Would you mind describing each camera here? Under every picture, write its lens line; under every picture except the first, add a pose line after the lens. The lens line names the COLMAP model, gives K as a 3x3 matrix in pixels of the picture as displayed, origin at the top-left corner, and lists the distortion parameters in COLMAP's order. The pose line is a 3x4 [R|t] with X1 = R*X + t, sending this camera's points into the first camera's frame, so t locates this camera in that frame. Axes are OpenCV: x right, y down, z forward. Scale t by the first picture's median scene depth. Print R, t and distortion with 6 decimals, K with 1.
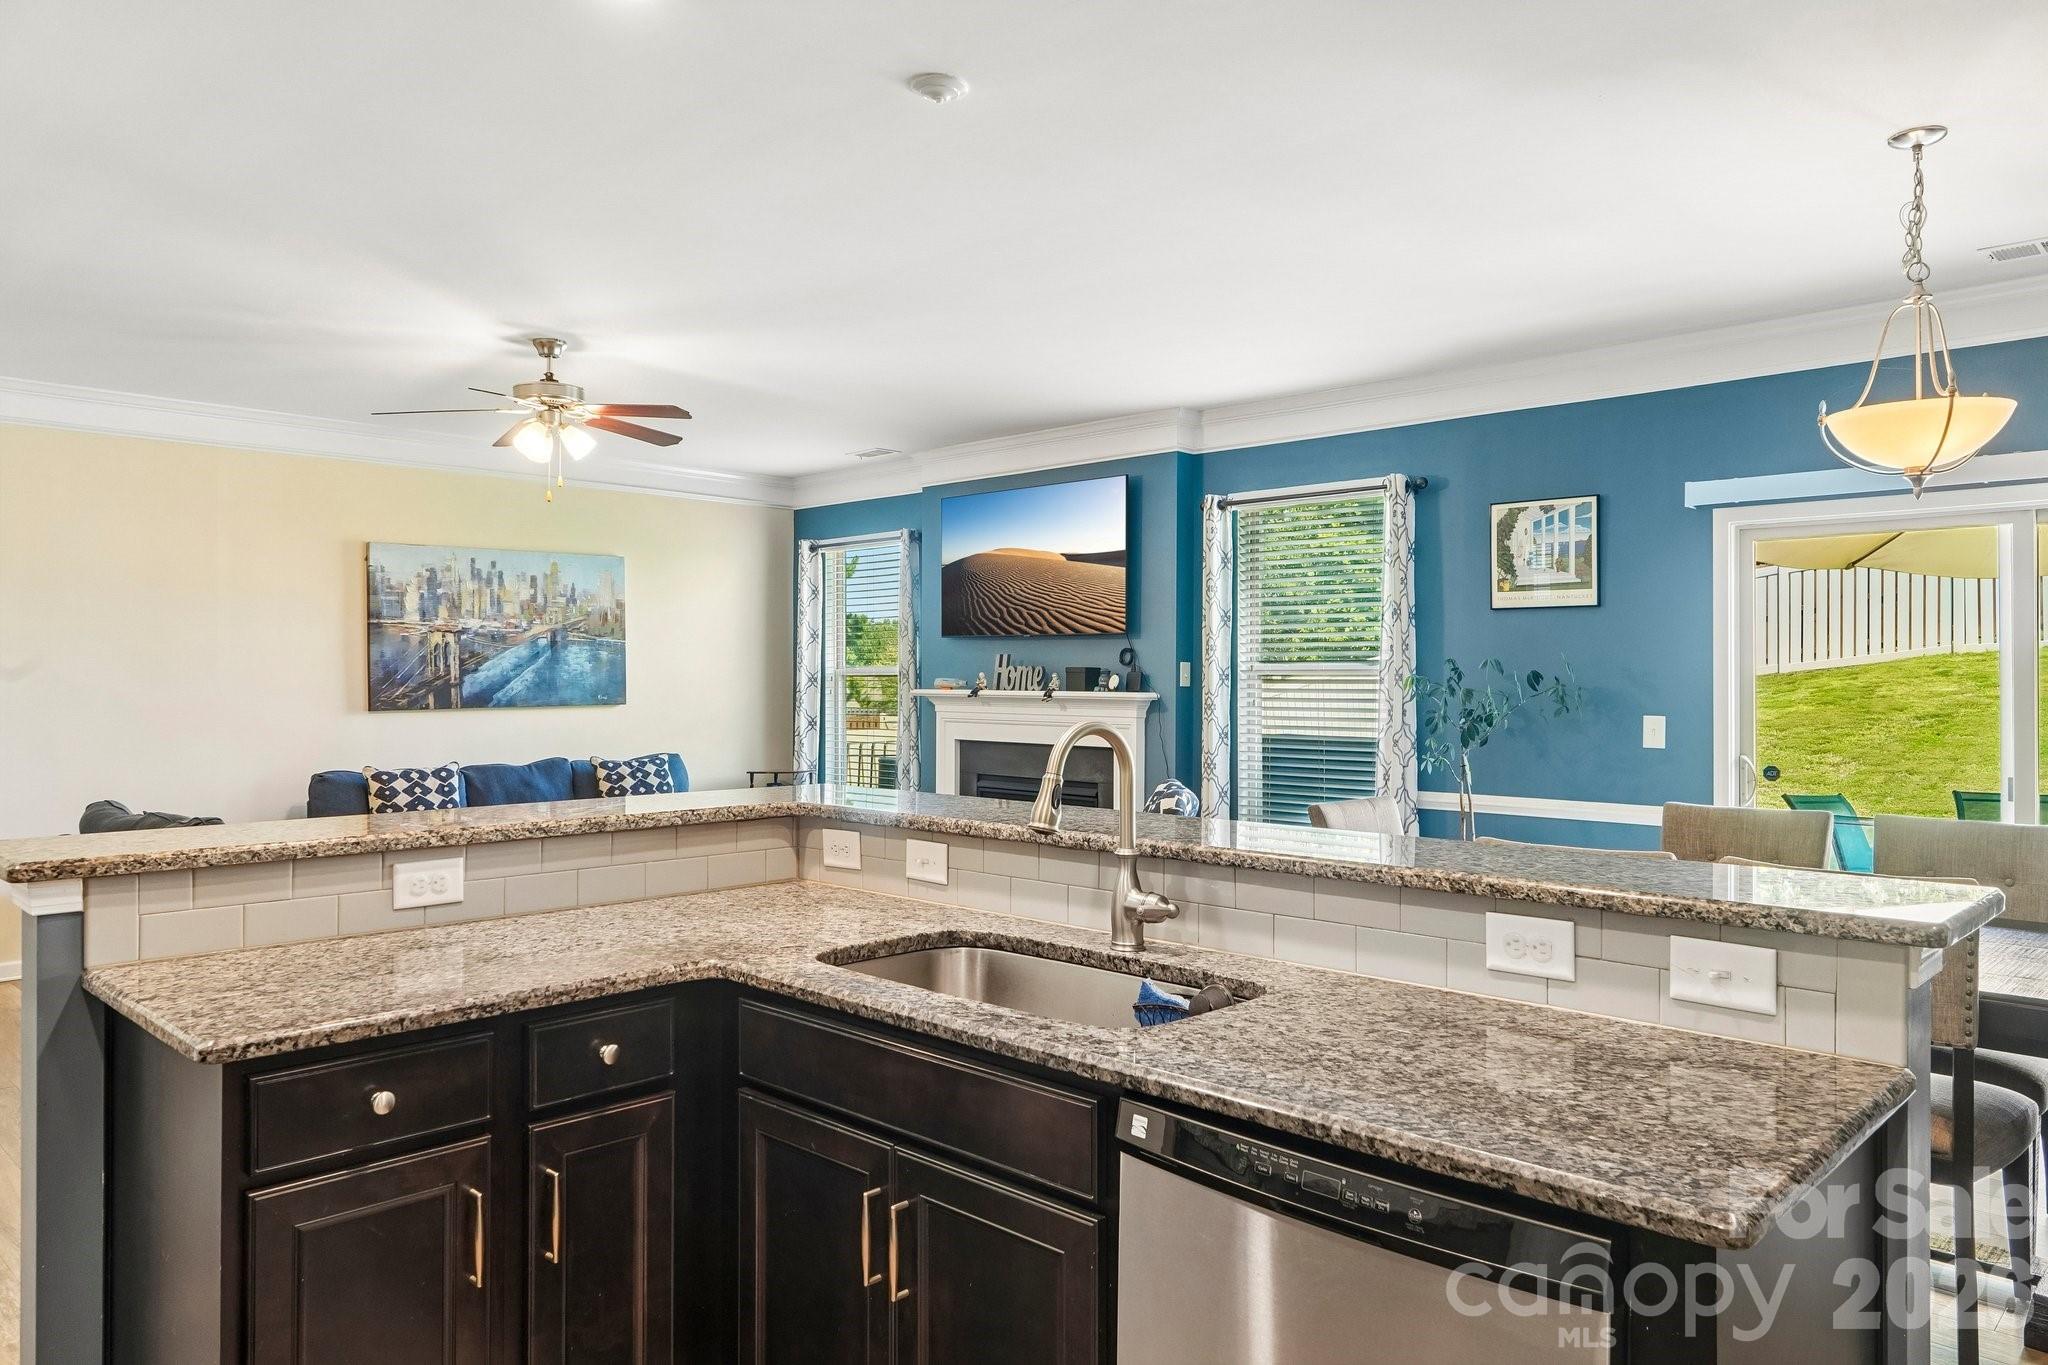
lens RADIAL K [[1377.8, 0, 1036.1], [0, 1377.8, 673.7], [0, 0, 1]] dist [-0.000050, -0.003061]
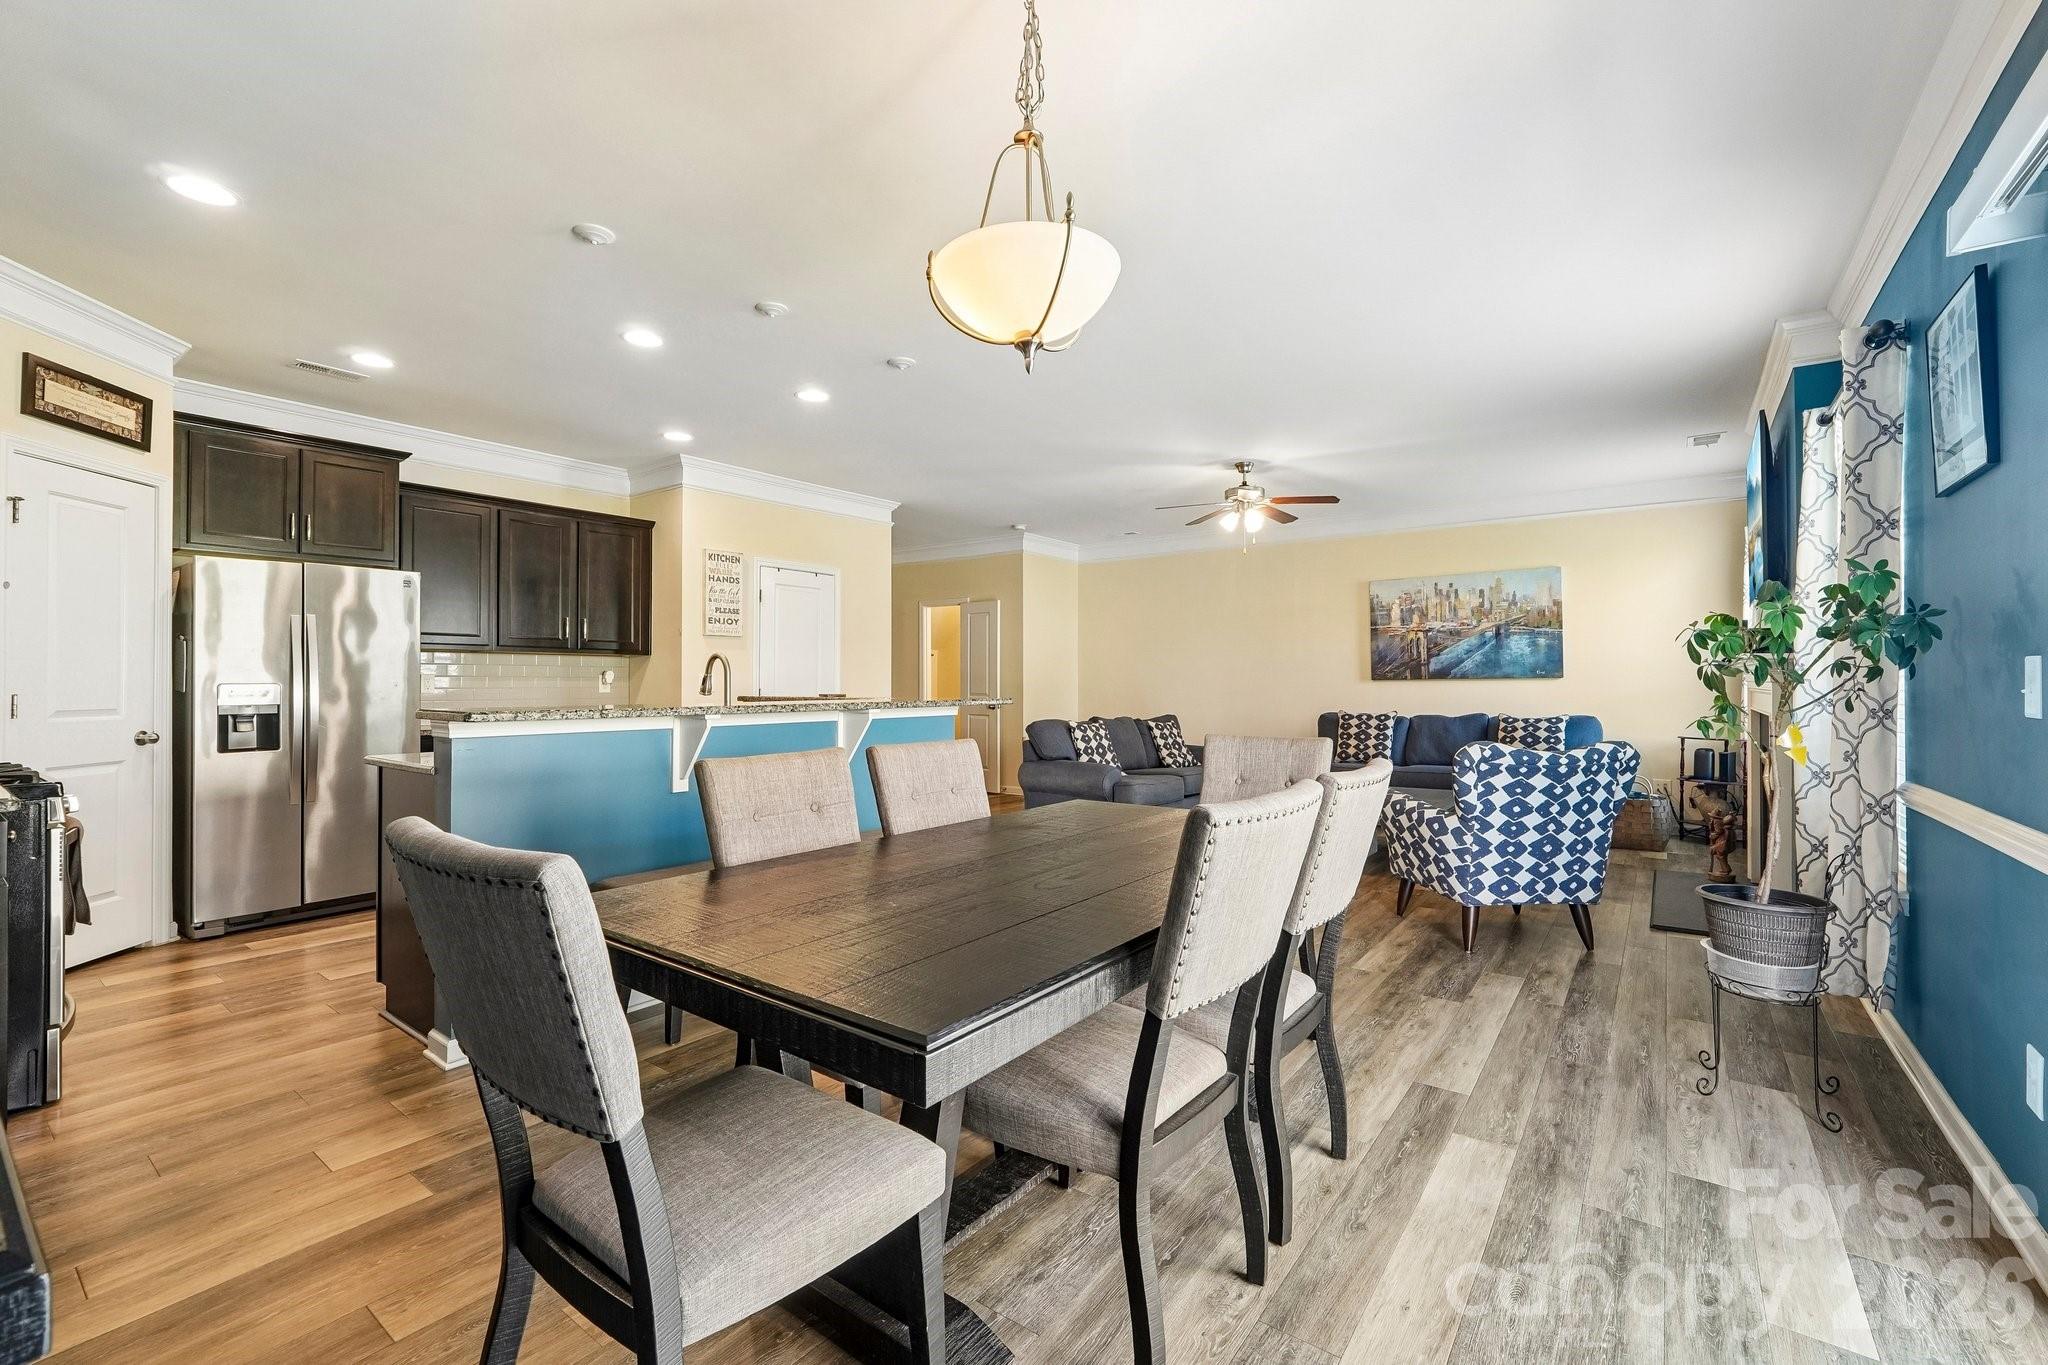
lens RADIAL K [[869.9, 0, 1014.6], [0, 869.9, 673.5], [0, 0, 1]] dist [-0.013451, 0.003881]
pose [[0.113941, -0.011255, -0.993424, 0.526914], [0.003820, 0.999933, -0.010890, 0.028452], [0.993480, -0.002554, 0.113976, 0.426744]]
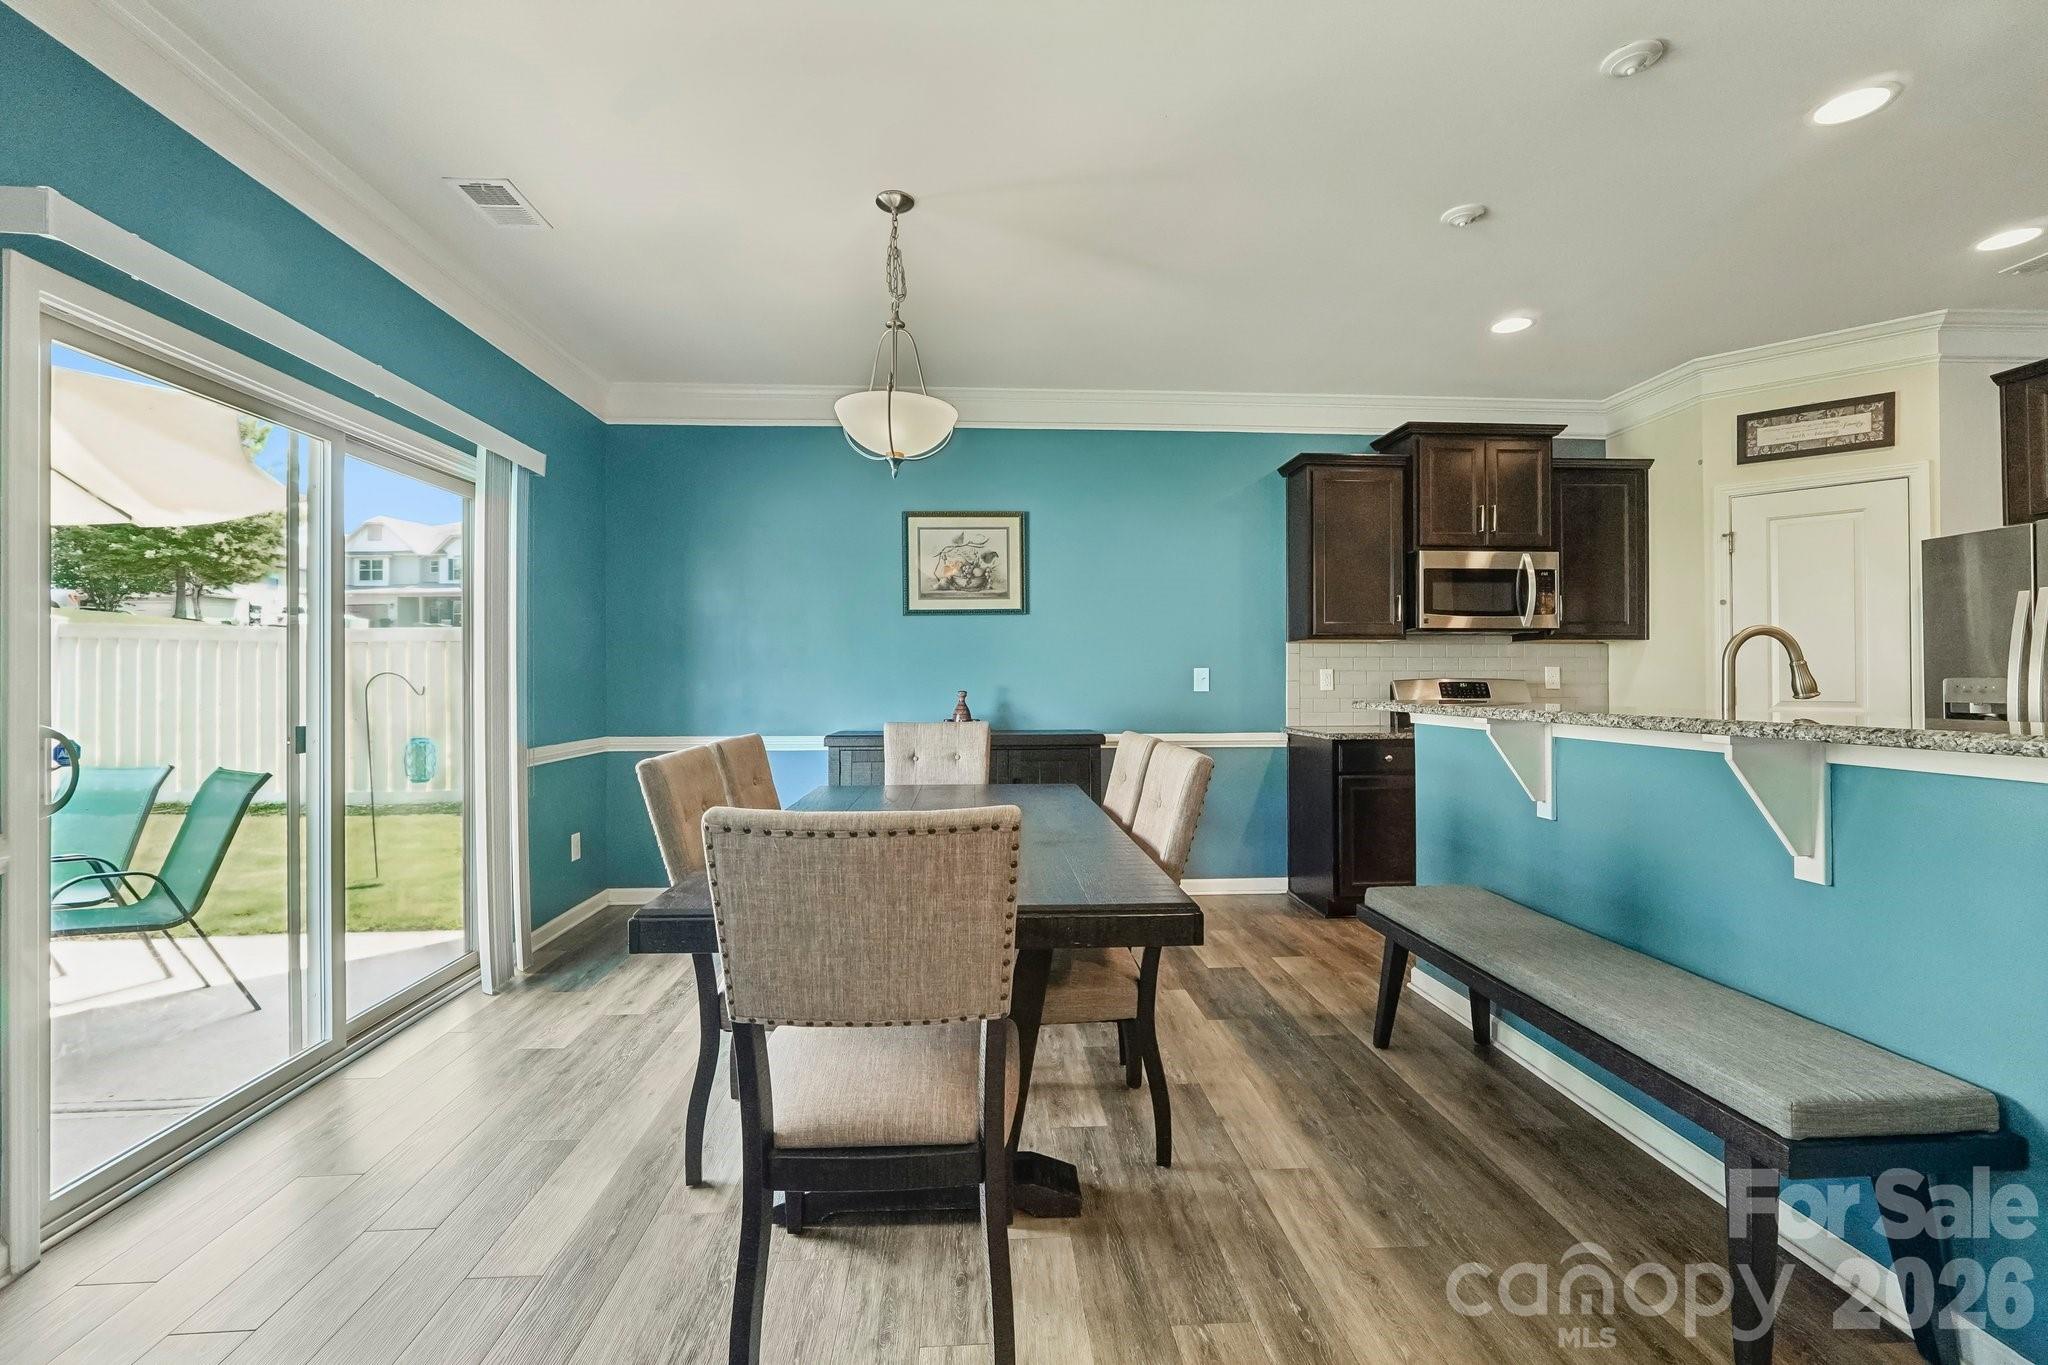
lens RADIAL K [[869.9, 0, 1023.3], [0, 869.9, 677.1], [0, 0, 1]] dist [-0.013451, 0.003881]
pose [[-0.737936, 0.001892, 0.674868, -0.002848], [-0.000961, 0.999992, -0.003854, 0.028457], [-0.674870, -0.003492, -0.737928, 0.695720]]
